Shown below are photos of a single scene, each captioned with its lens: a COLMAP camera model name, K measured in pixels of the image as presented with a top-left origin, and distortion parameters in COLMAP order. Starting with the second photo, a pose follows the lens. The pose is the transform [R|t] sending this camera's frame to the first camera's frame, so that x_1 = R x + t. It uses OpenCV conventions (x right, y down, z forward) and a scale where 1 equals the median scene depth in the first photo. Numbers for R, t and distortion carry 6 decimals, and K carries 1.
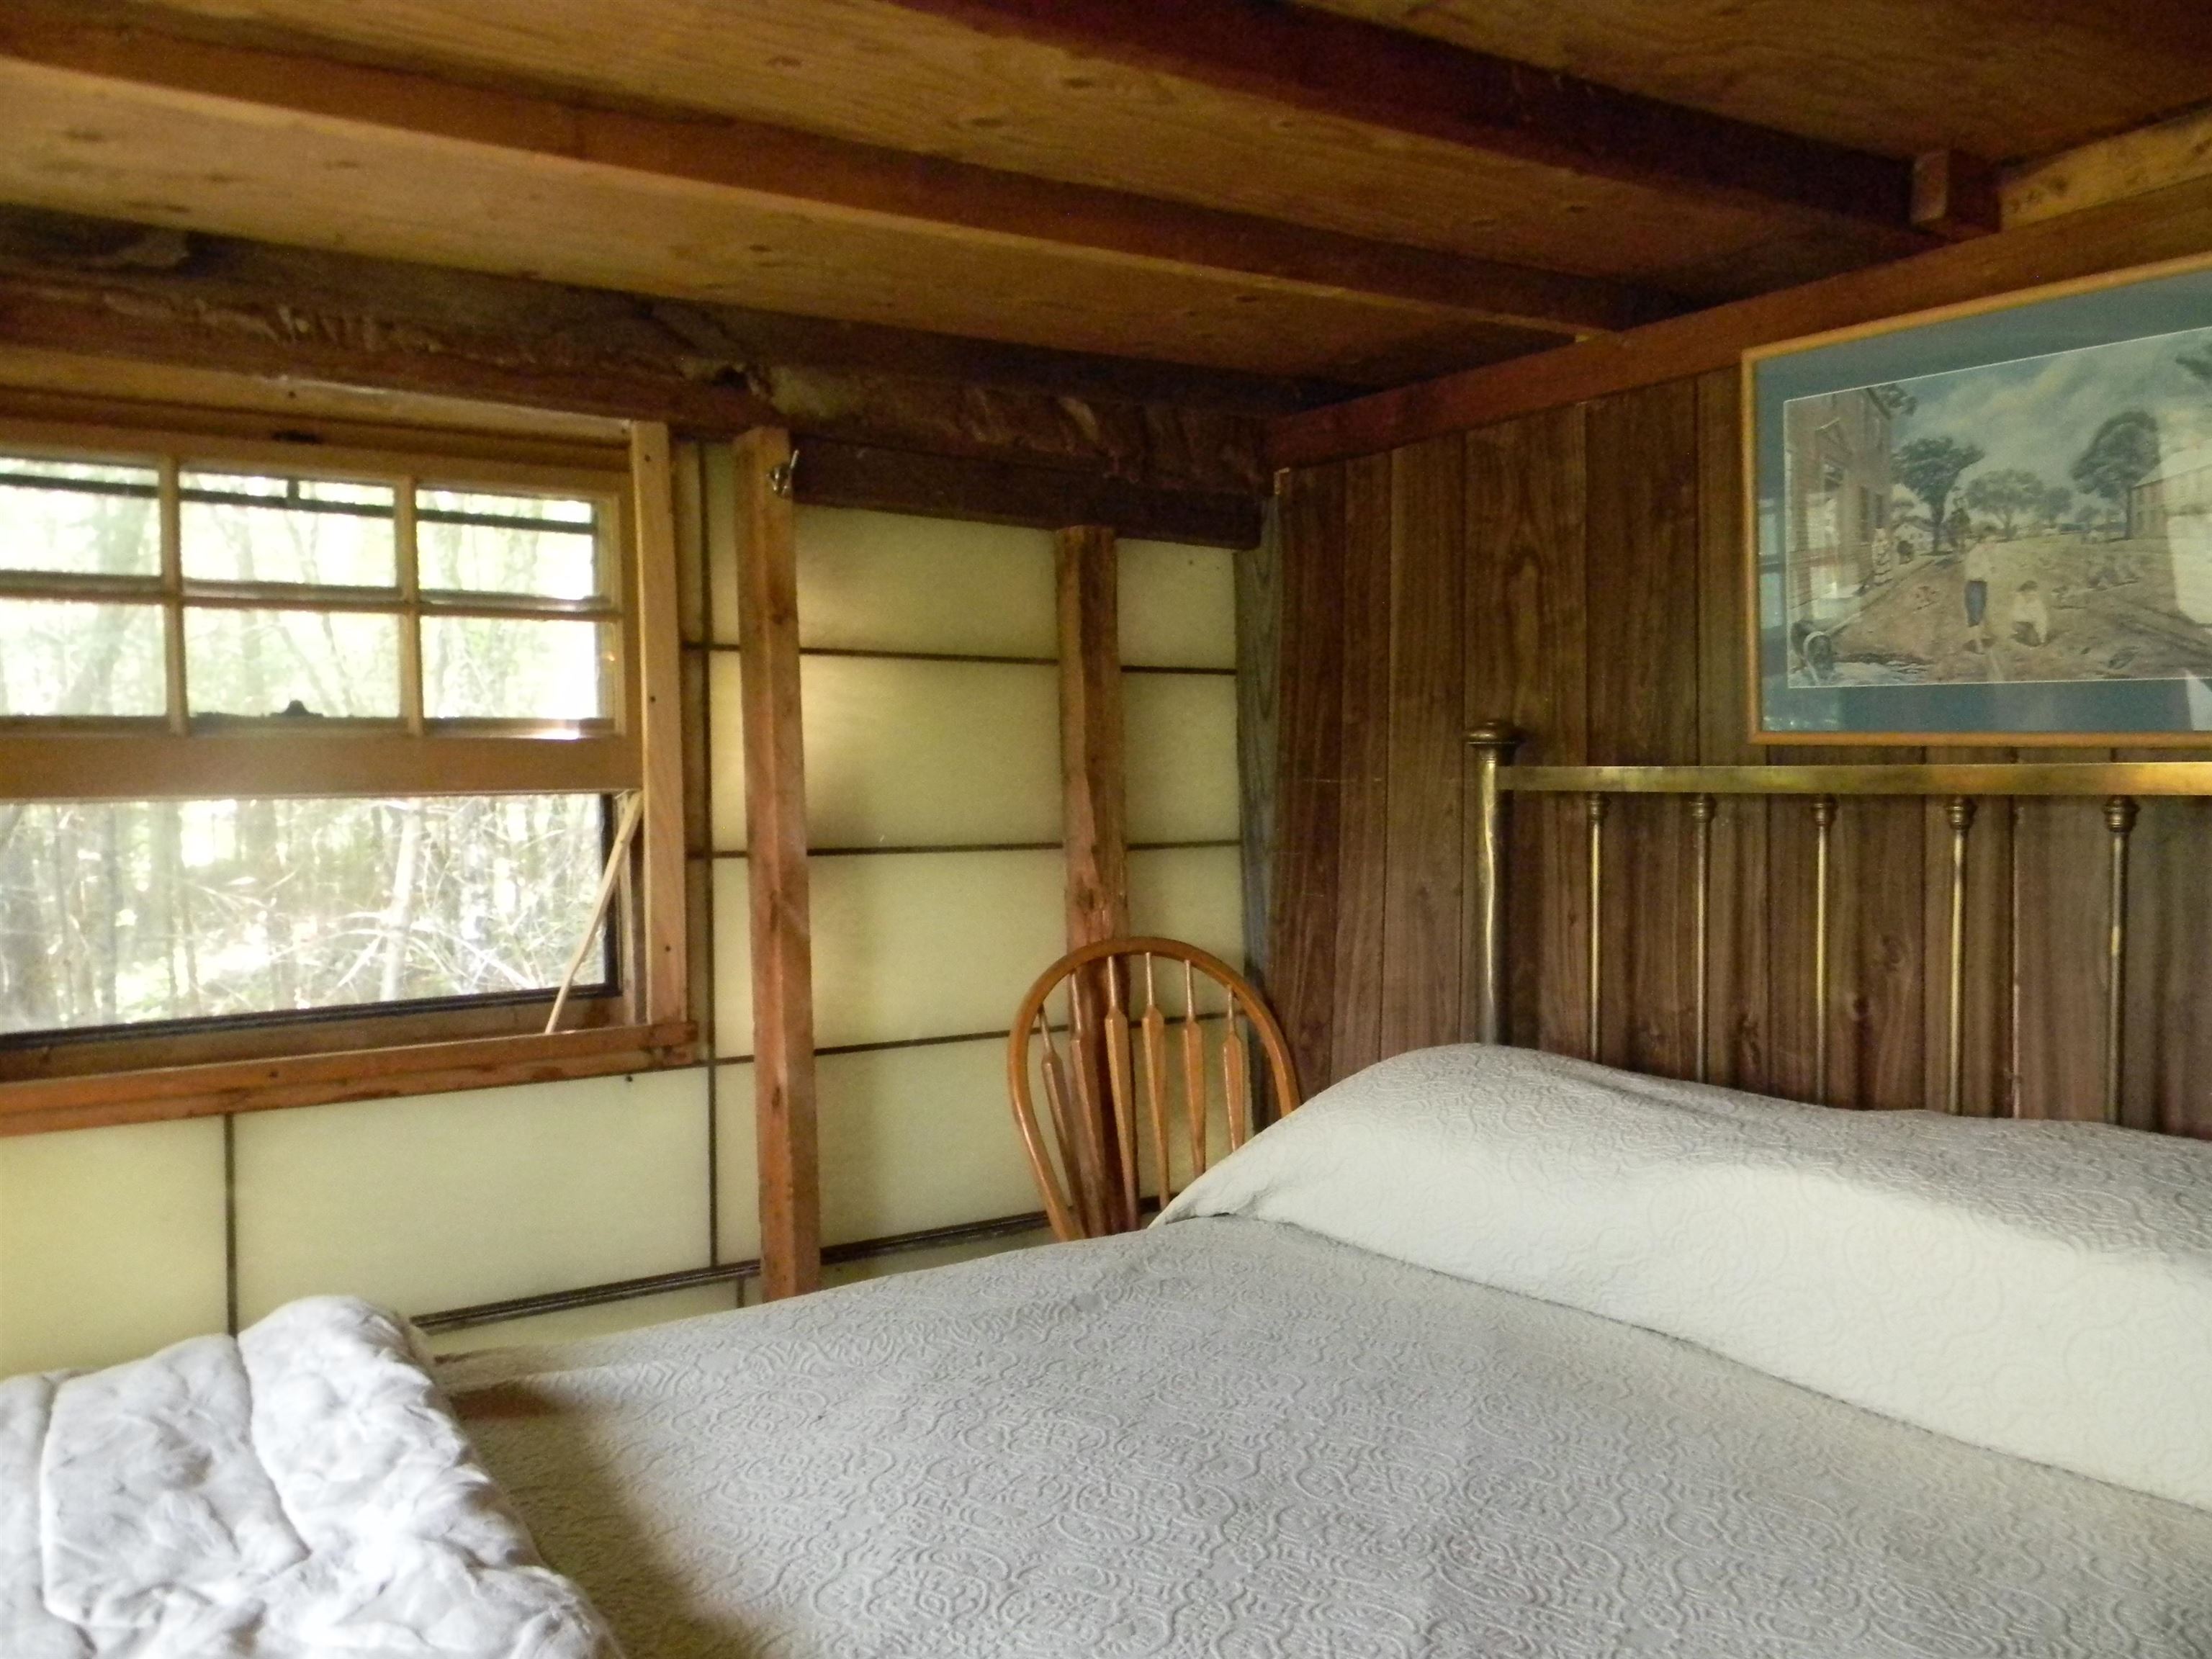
lens RADIAL K [[1777.0, 0, 1093.1], [0, 1777.0, 825.6], [0, 0, 1]] dist [0.005502, -0.010575]
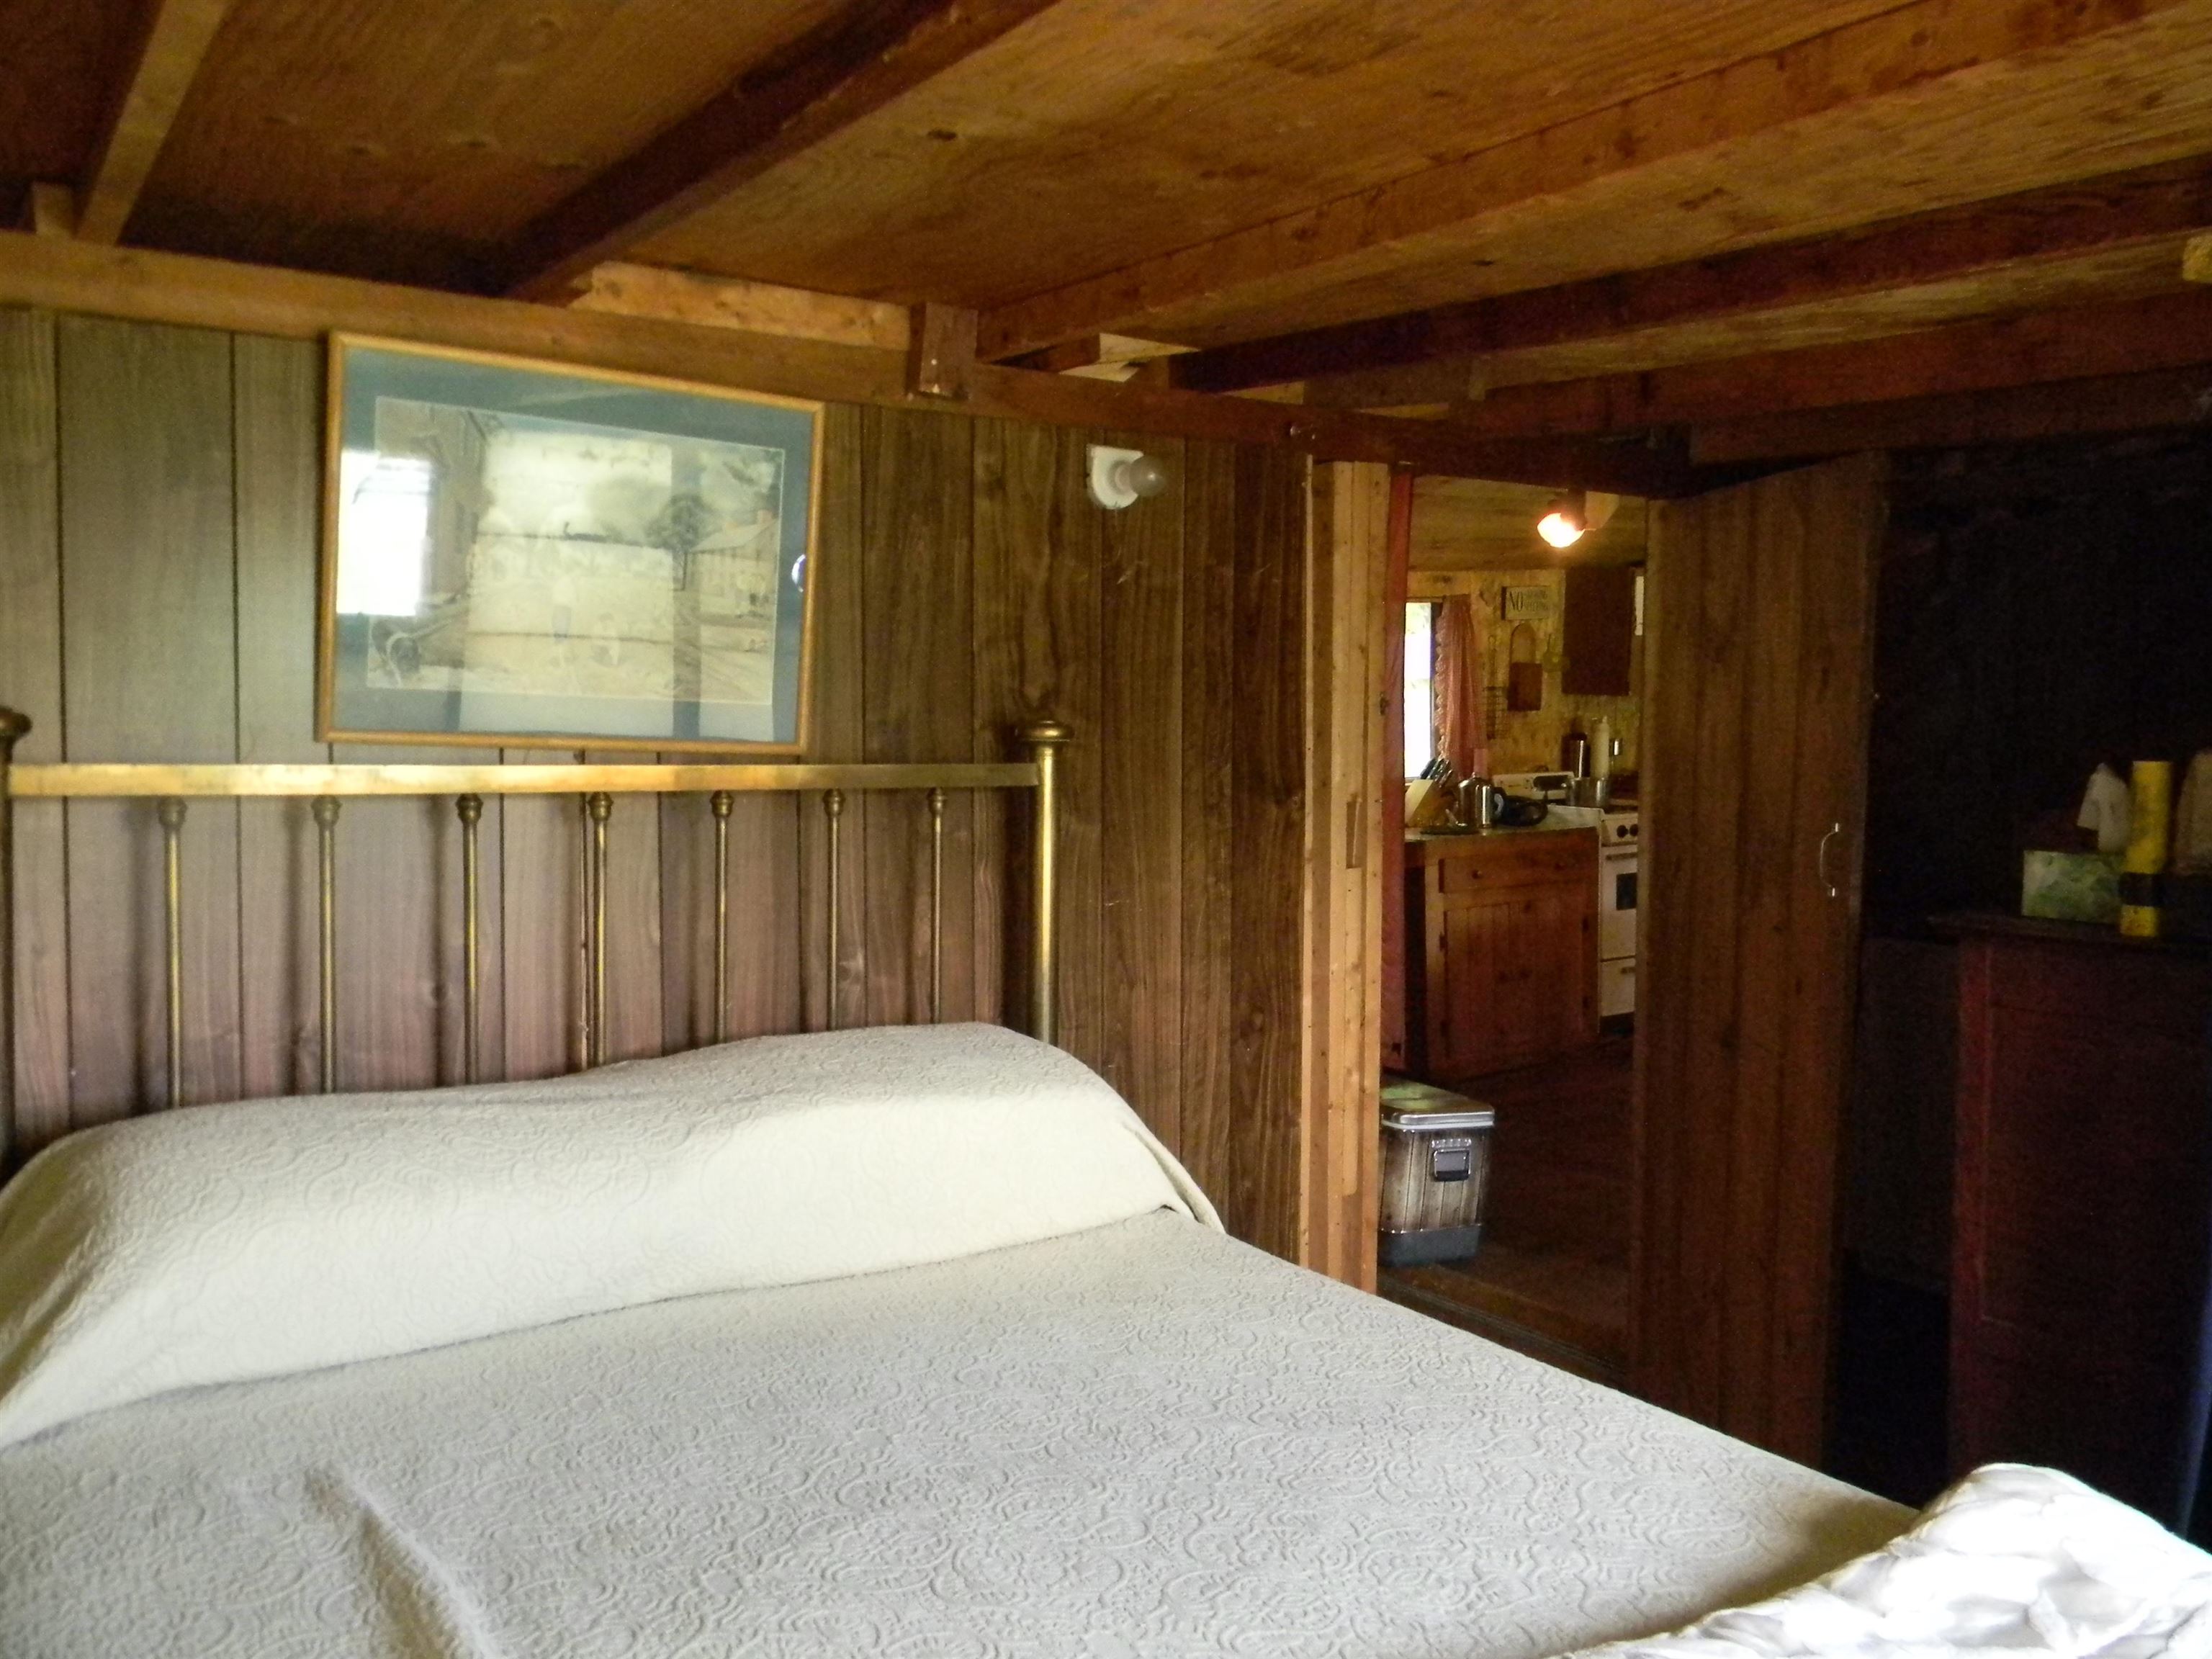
lens RADIAL K [[1777.0, 0, 1093.1], [0, 1777.0, 825.6], [0, 0, 1]] dist [0.005502, -0.010575]
pose [[-0.077074, -0.041046, 0.996180, -0.709124], [0.029452, 0.998622, 0.043425, -0.035861], [-0.996590, 0.032687, -0.075759, 0.771299]]
